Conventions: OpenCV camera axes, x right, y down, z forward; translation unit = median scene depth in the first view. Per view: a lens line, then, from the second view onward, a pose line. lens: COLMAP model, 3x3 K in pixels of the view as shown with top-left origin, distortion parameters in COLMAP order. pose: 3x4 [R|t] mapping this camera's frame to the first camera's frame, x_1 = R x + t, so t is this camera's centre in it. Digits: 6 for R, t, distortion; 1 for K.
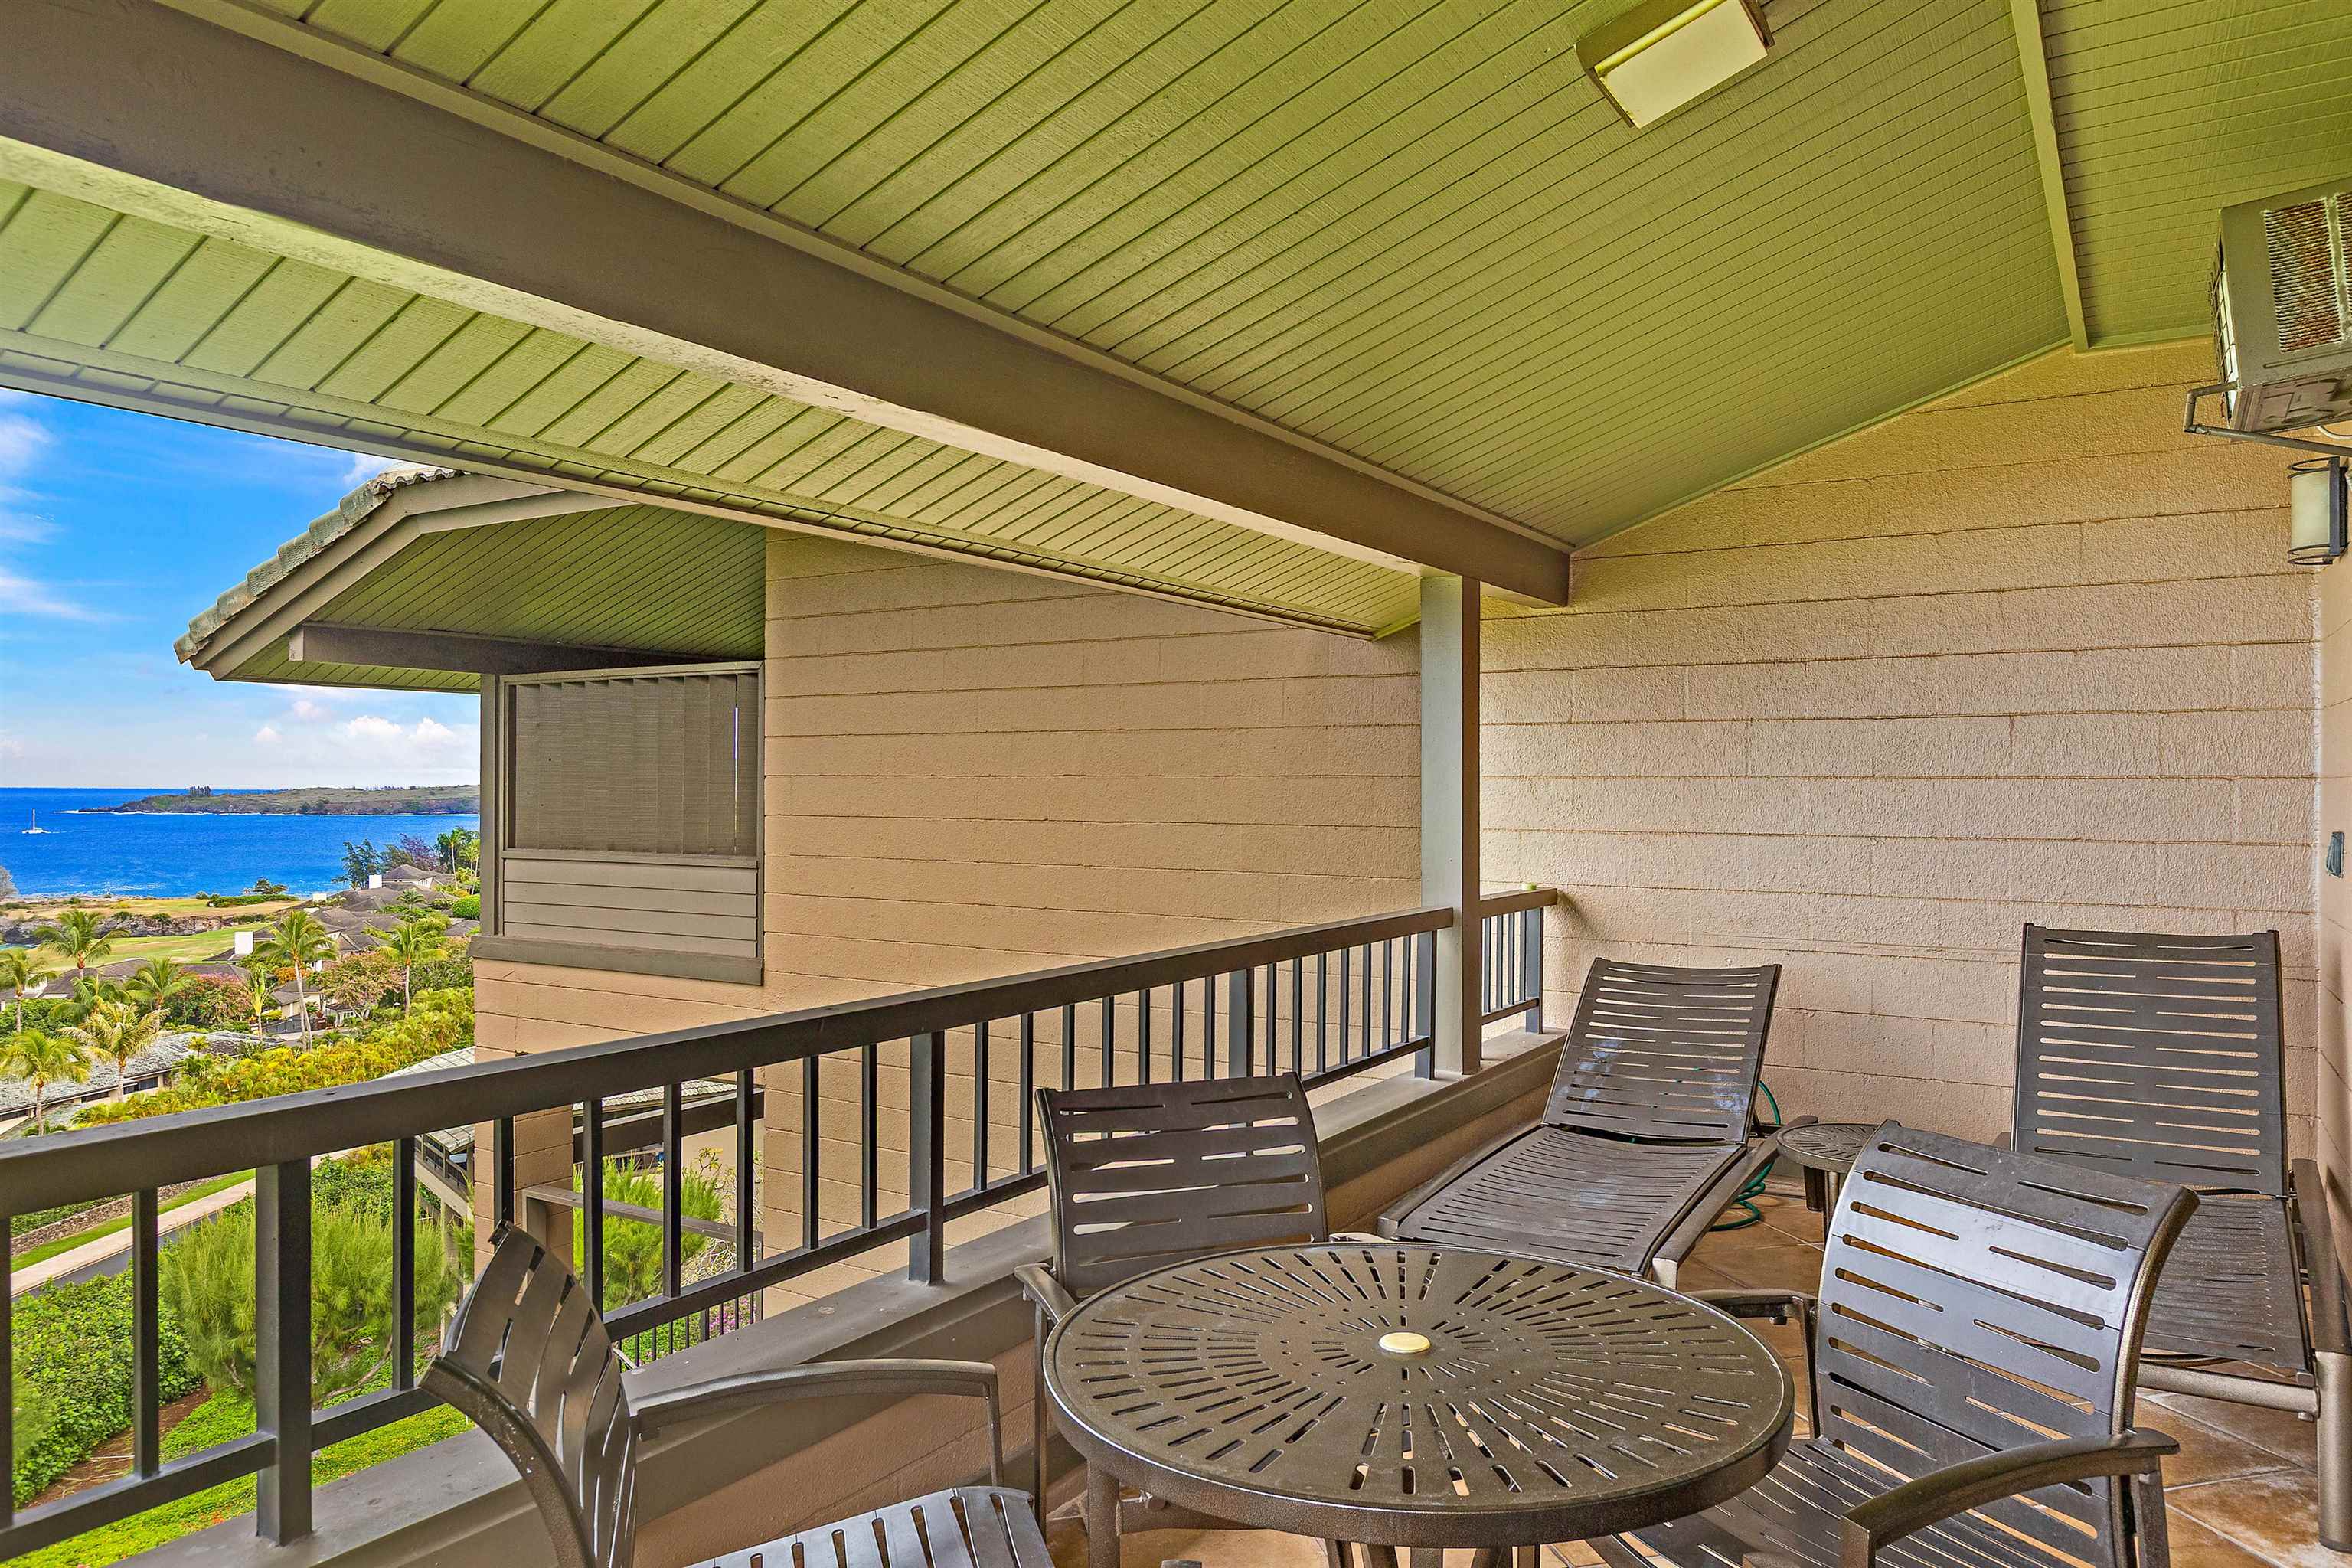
lens RADIAL K [[1516.1, 0, 1168.3], [0, 1516.1, 787.6], [0, 0, 1]] dist [-0.003724, 0.000778]
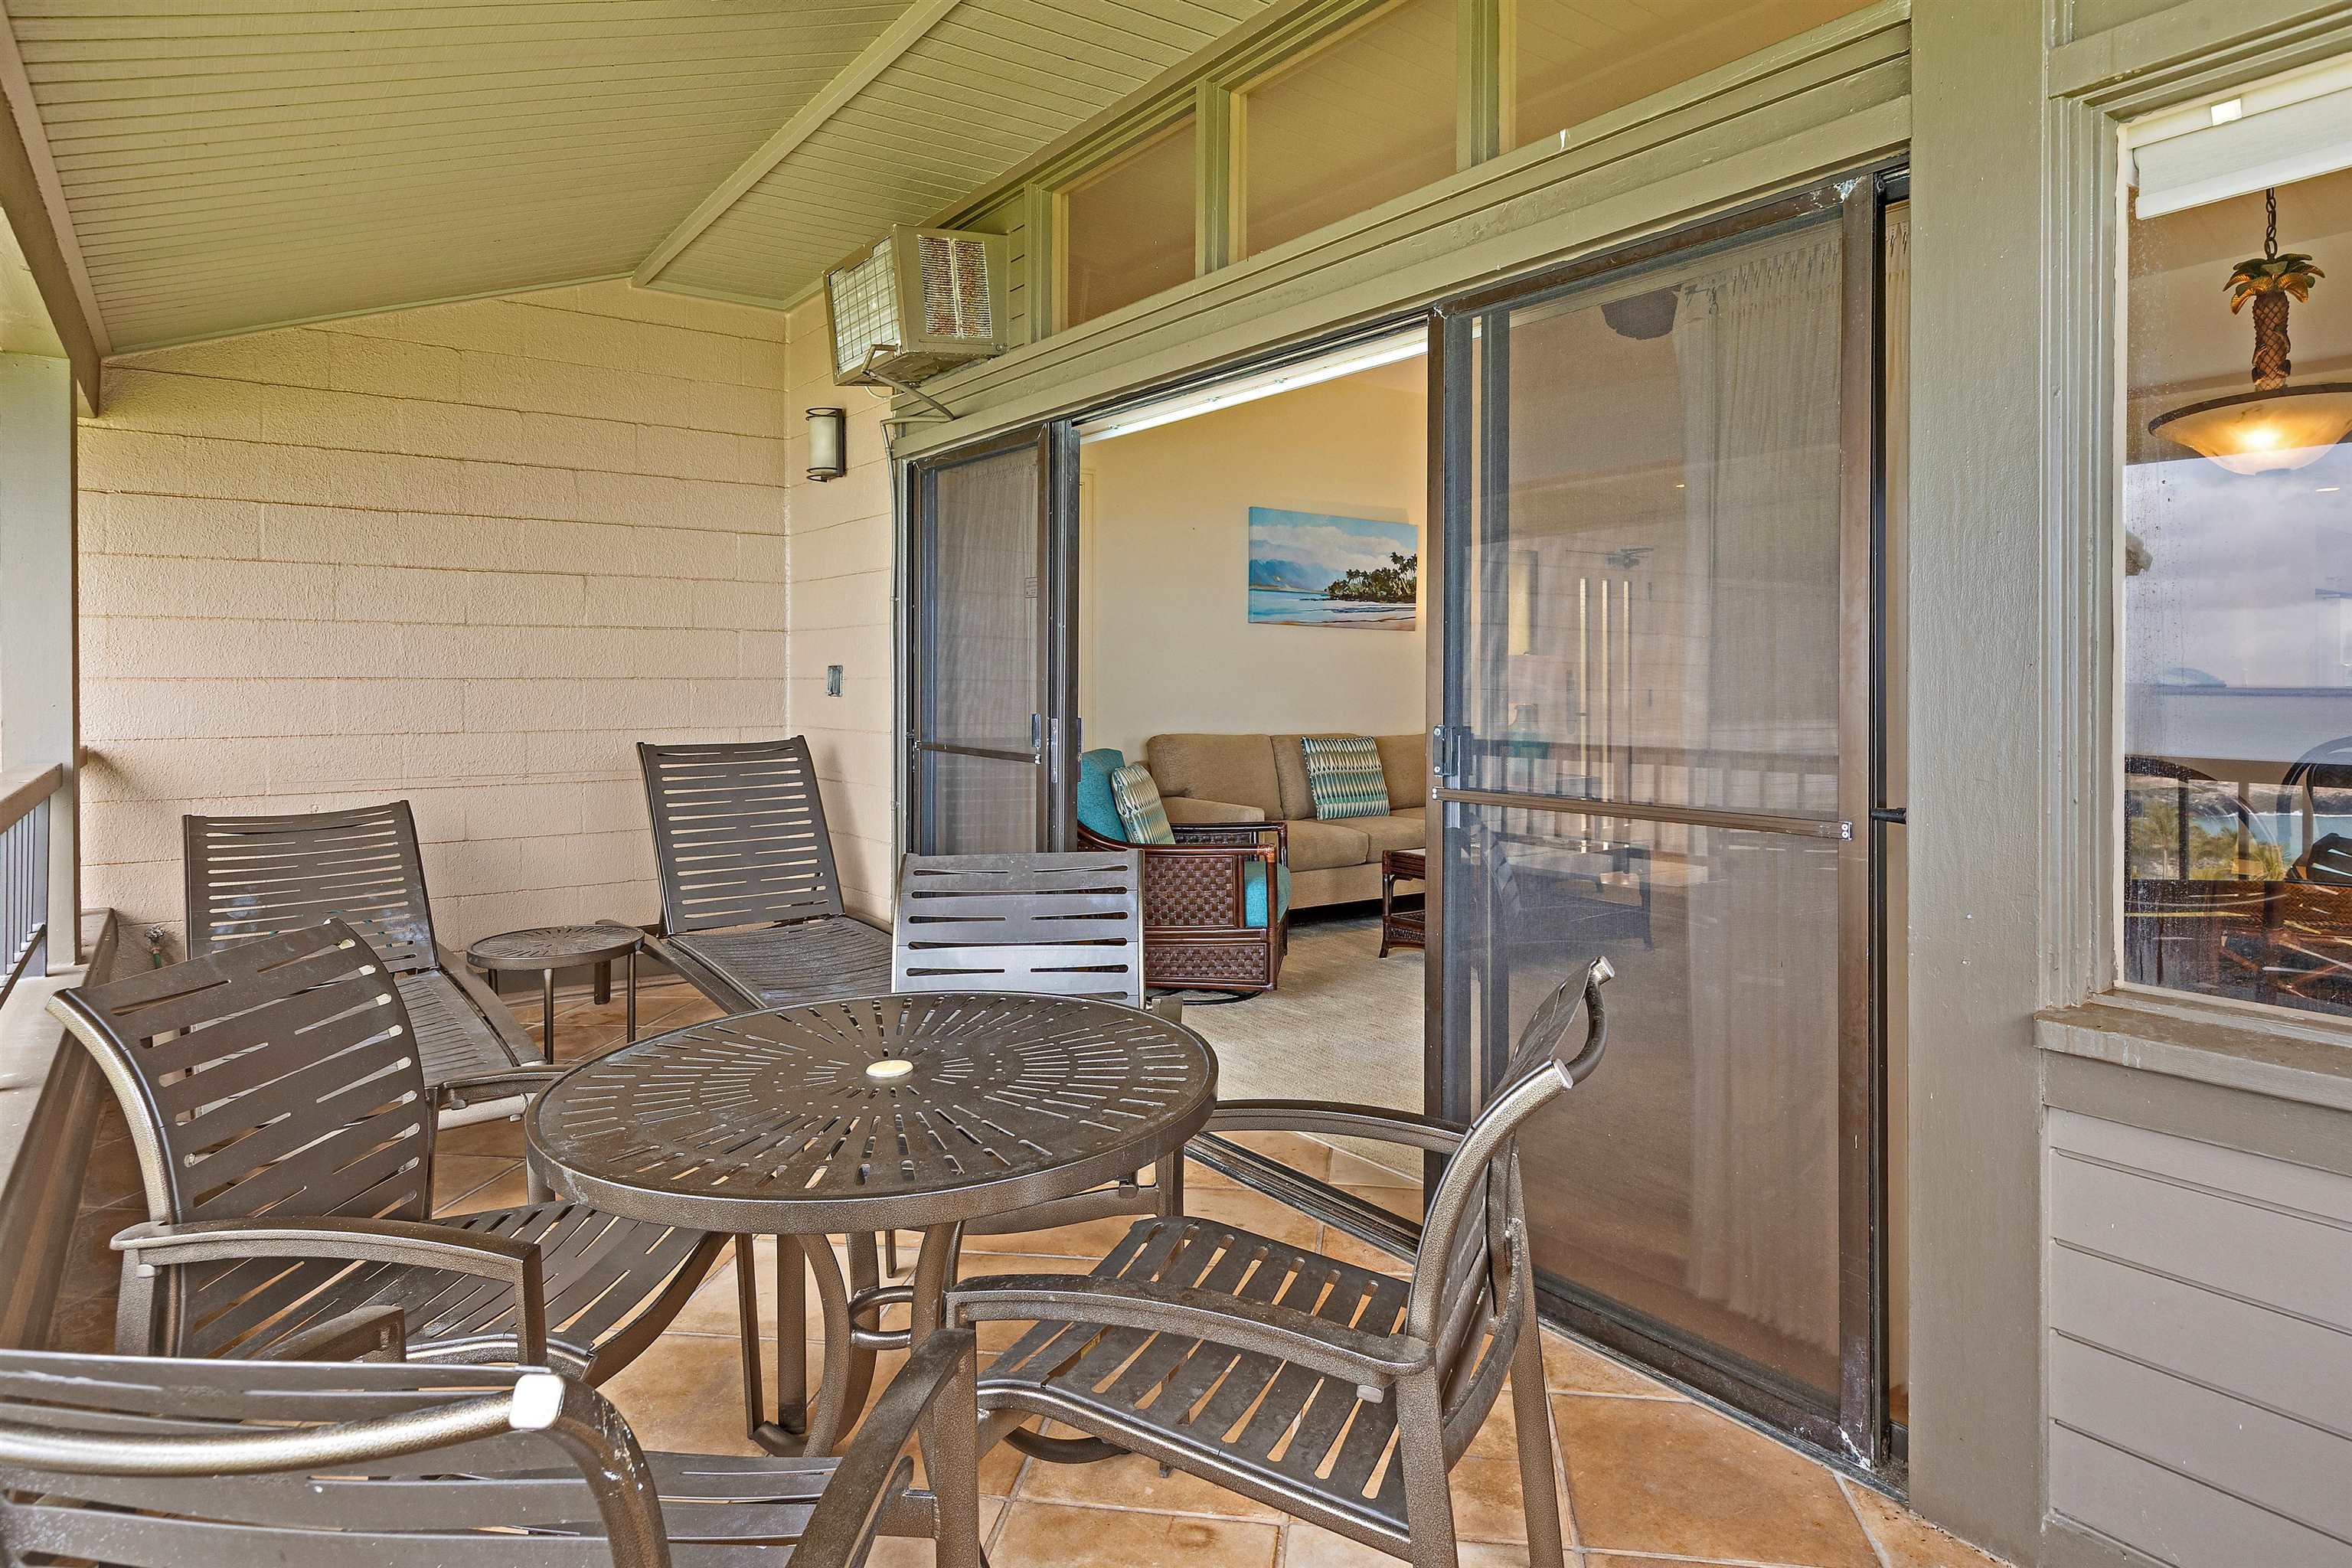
lens RADIAL K [[1339.7, 0, 1177.7], [0, 1339.7, 675.2], [0, 0, 1]] dist [0.000839, -0.000006]
pose [[0.380498, -0.001221, 0.924781, -0.229724], [0.000137, 0.999999, 0.001264, 0.028421], [-0.924782, -0.000354, 0.380498, 0.153629]]
